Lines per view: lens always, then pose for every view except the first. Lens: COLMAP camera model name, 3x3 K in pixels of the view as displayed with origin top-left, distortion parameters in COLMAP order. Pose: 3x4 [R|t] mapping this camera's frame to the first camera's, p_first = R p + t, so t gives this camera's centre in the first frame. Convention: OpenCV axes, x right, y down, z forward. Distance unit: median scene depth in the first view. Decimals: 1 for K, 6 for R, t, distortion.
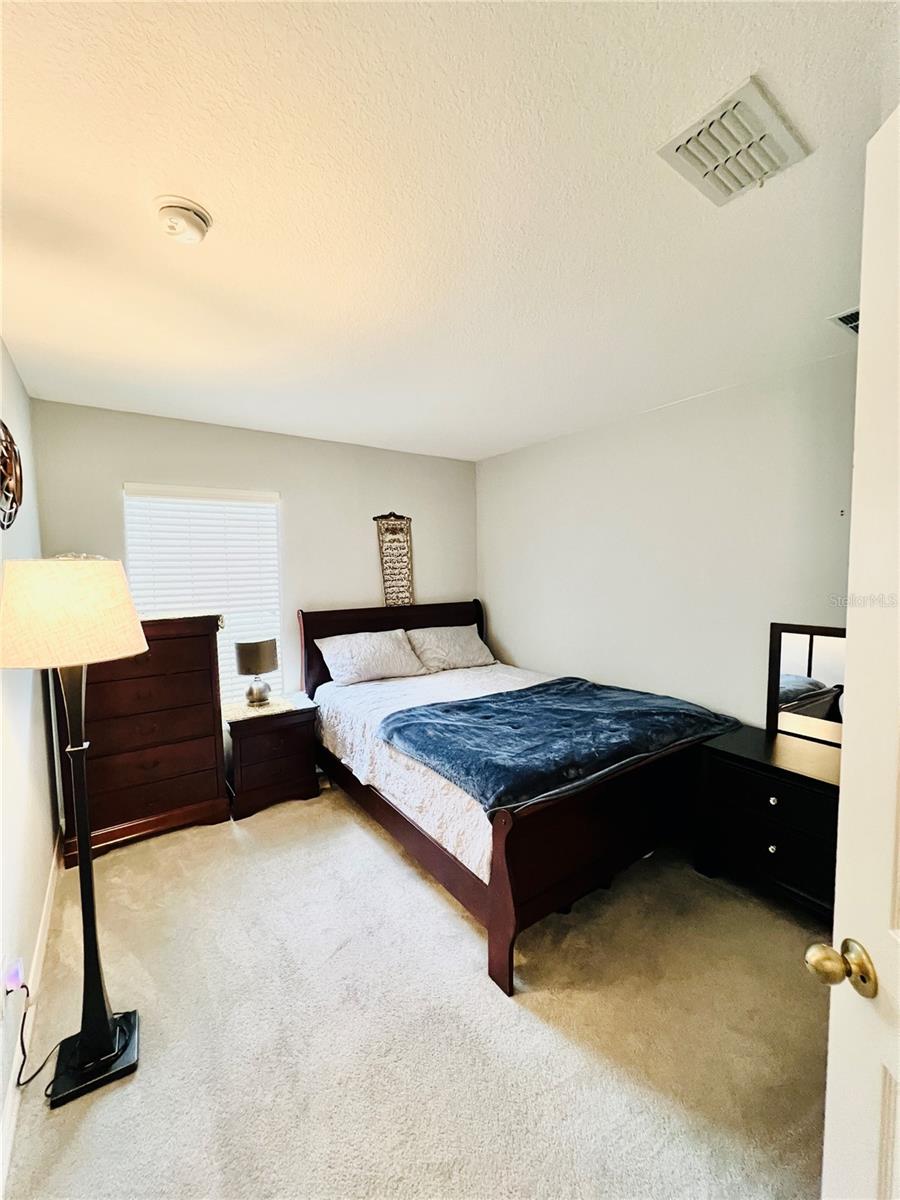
lens RADIAL K [[479.6, 0, 443.9], [0, 479.6, 596.7], [0, 0, 1]] dist [-0.002705, 0.000688]
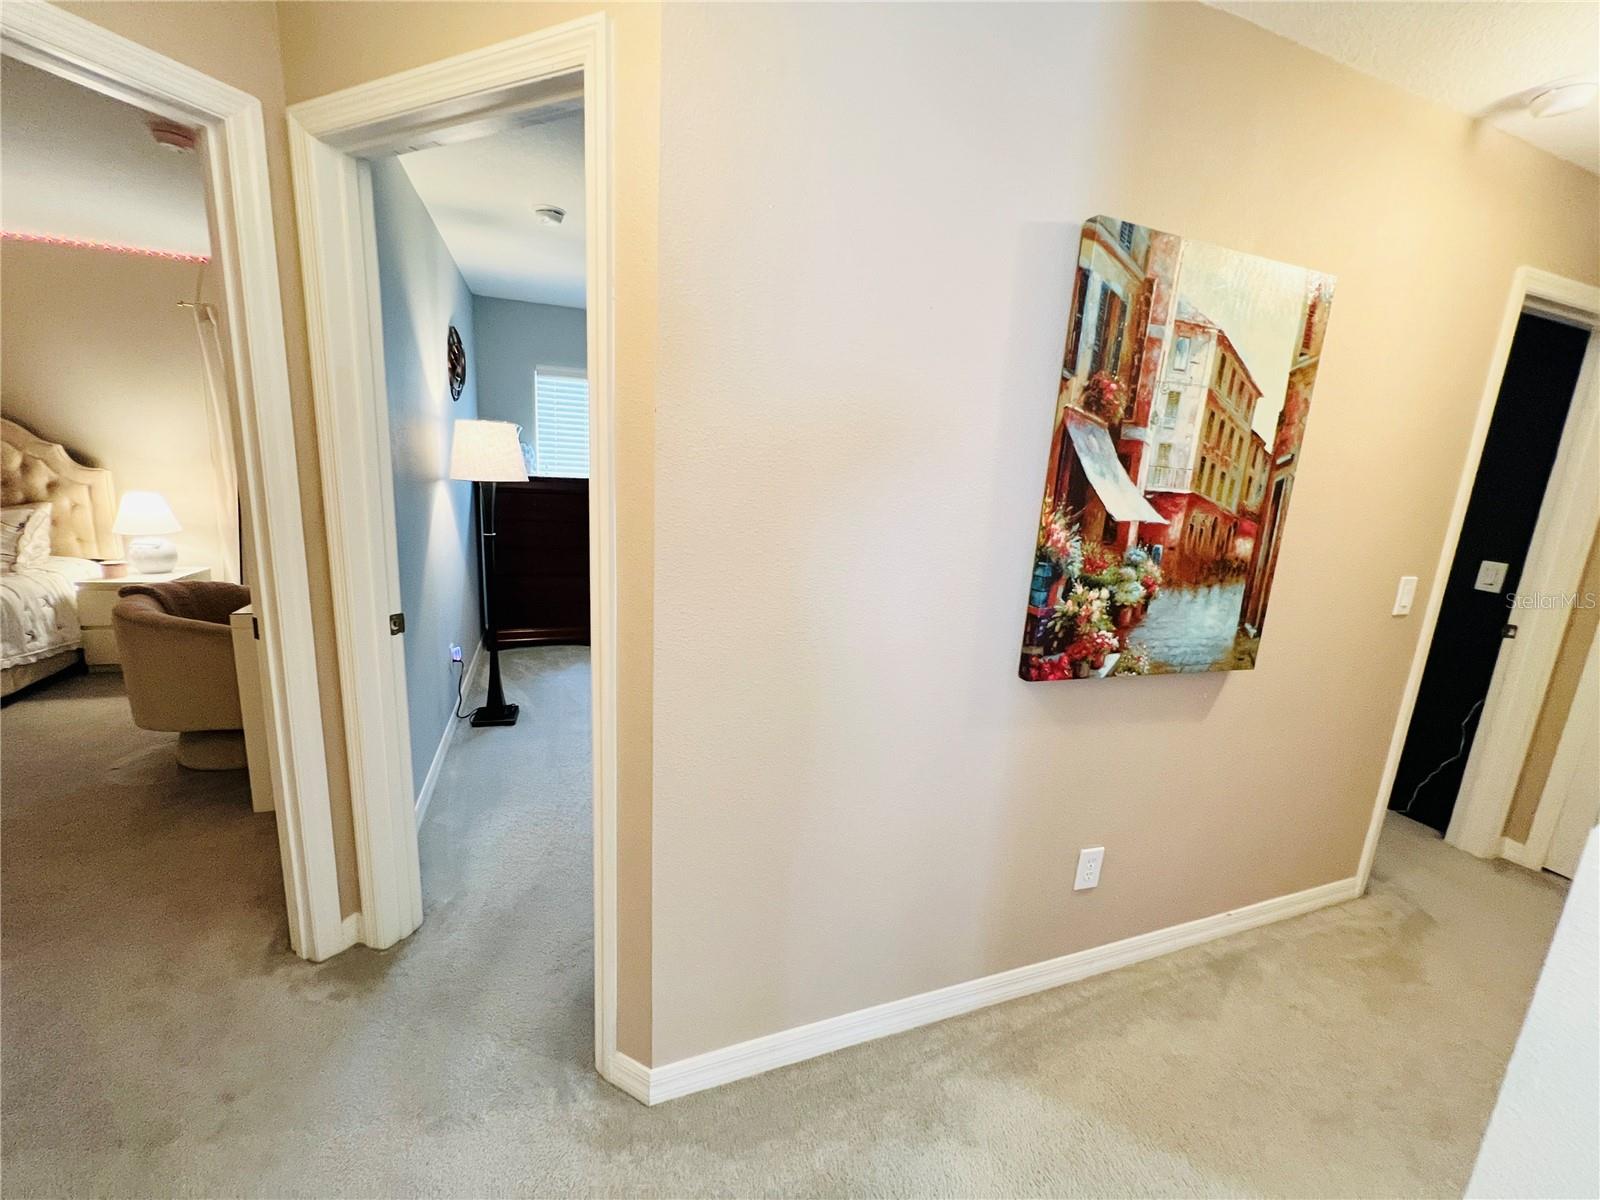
lens RADIAL K [[639.5, 0, 799.1], [0, 639.5, 598.9], [0, 0, 1]] dist [-0.002705, 0.000688]
pose [[0.964487, 0.127455, -0.231344, 0.820083], [-0.096891, 0.985538, 0.139022, 0.127280], [0.245717, -0.111669, 0.962888, -0.906286]]
